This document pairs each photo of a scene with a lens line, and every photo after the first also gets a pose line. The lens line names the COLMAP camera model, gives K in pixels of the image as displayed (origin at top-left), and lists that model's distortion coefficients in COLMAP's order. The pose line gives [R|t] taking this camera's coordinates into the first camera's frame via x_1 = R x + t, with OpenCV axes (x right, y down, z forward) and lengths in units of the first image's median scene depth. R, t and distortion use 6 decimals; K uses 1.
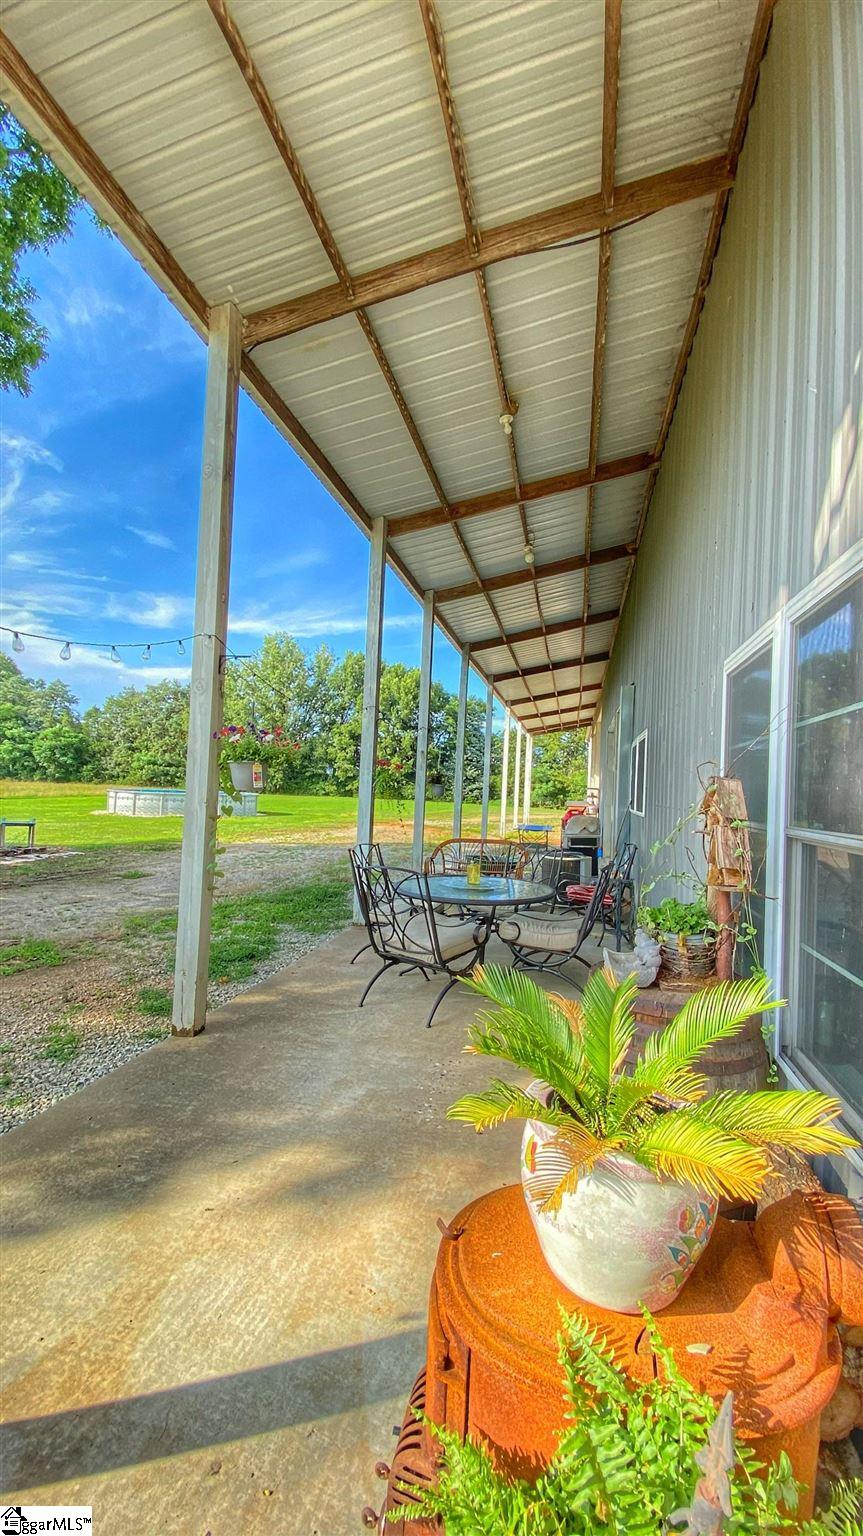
lens RADIAL K [[621.3, 0, 436.9], [0, 621.3, 772.7], [0, 0, 1]] dist [-0.001047, -0.000515]
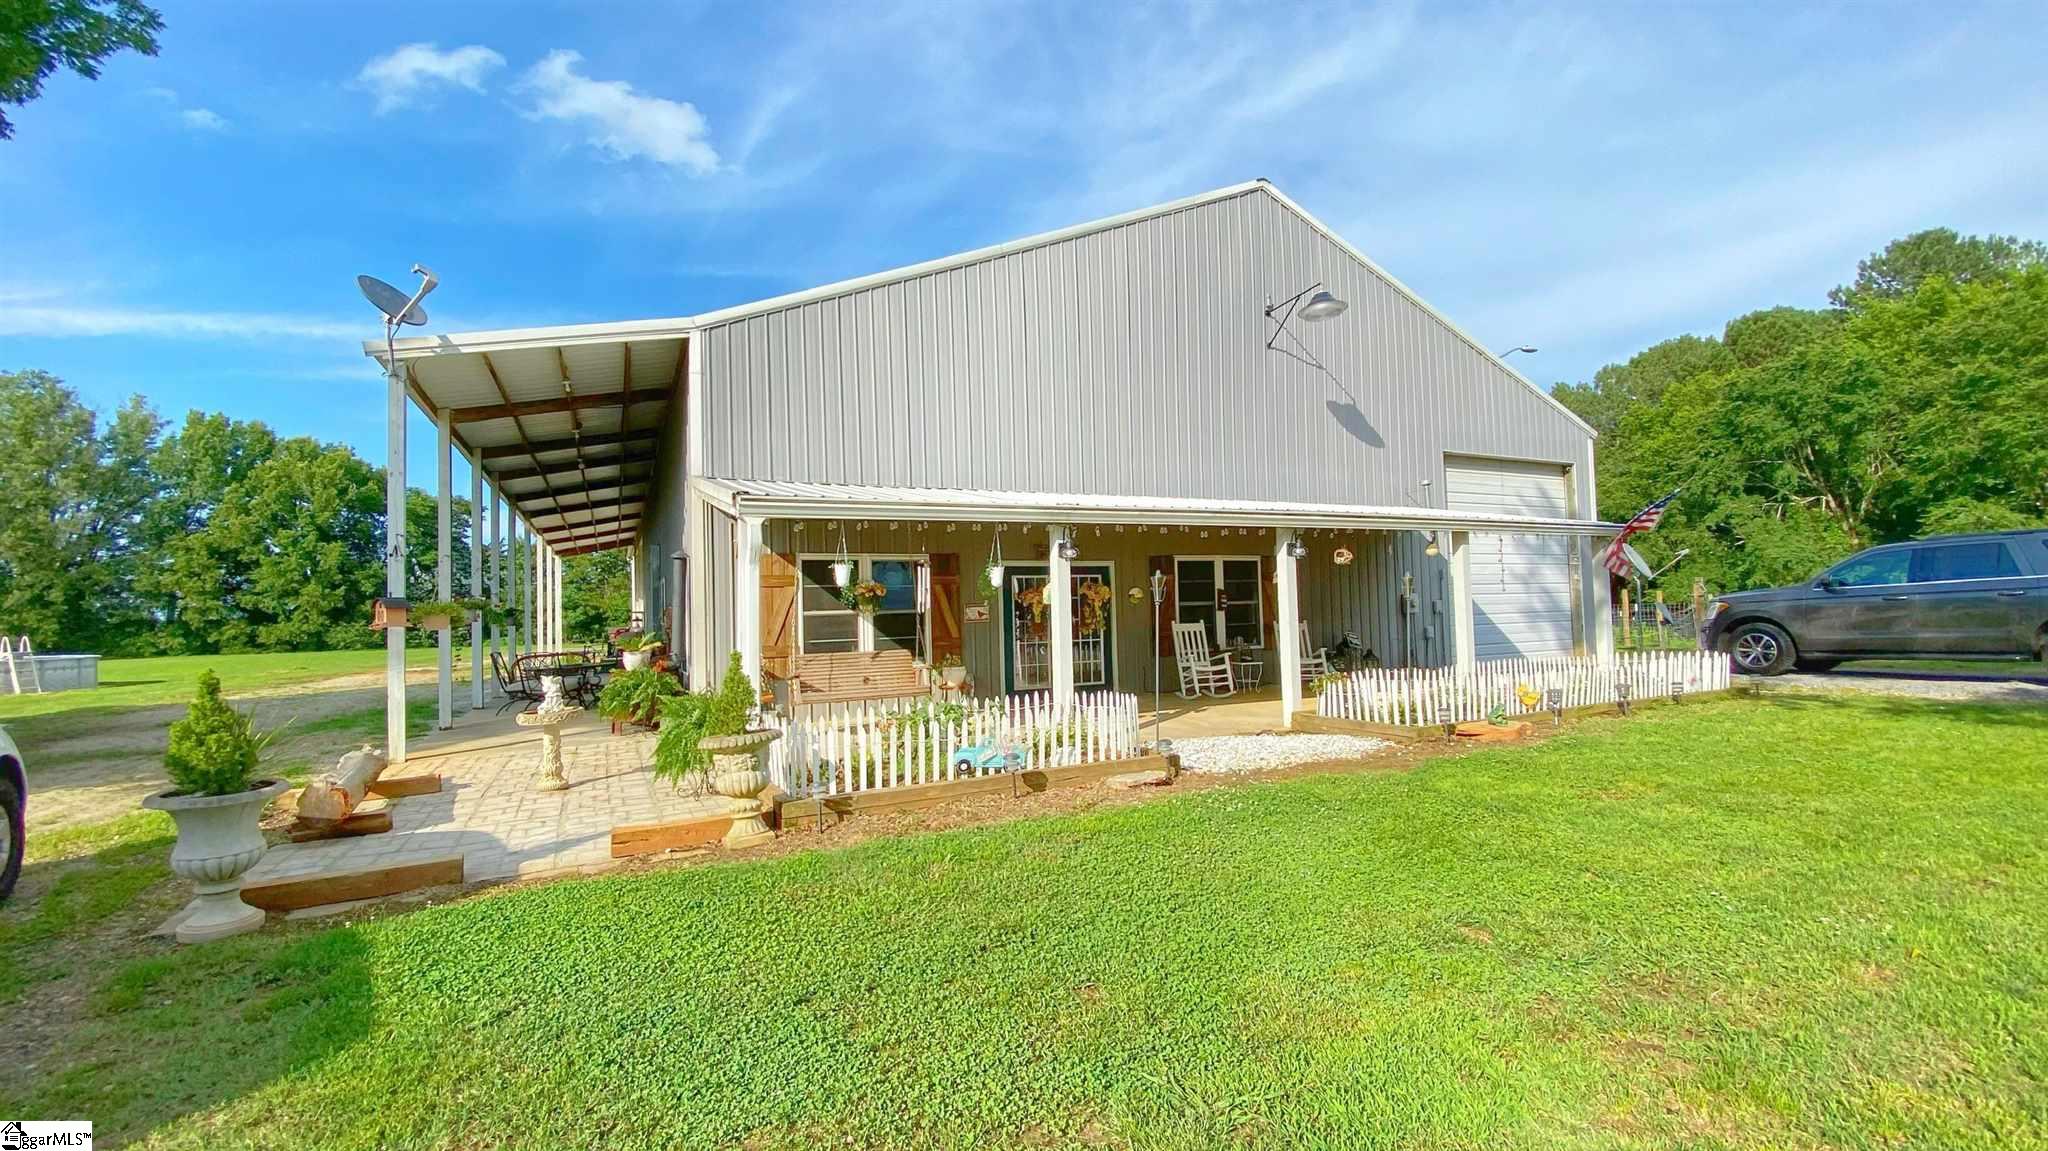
lens RADIAL K [[828.4, 0, 1024.0], [0, 828.4, 575.5], [0, 0, 1]] dist [-0.001047, -0.000515]
pose [[0.776221, -0.039156, 0.629243, -0.075841], [0.047523, 0.998864, 0.003532, -0.006809], [-0.628667, 0.027162, 0.777200, -0.318088]]
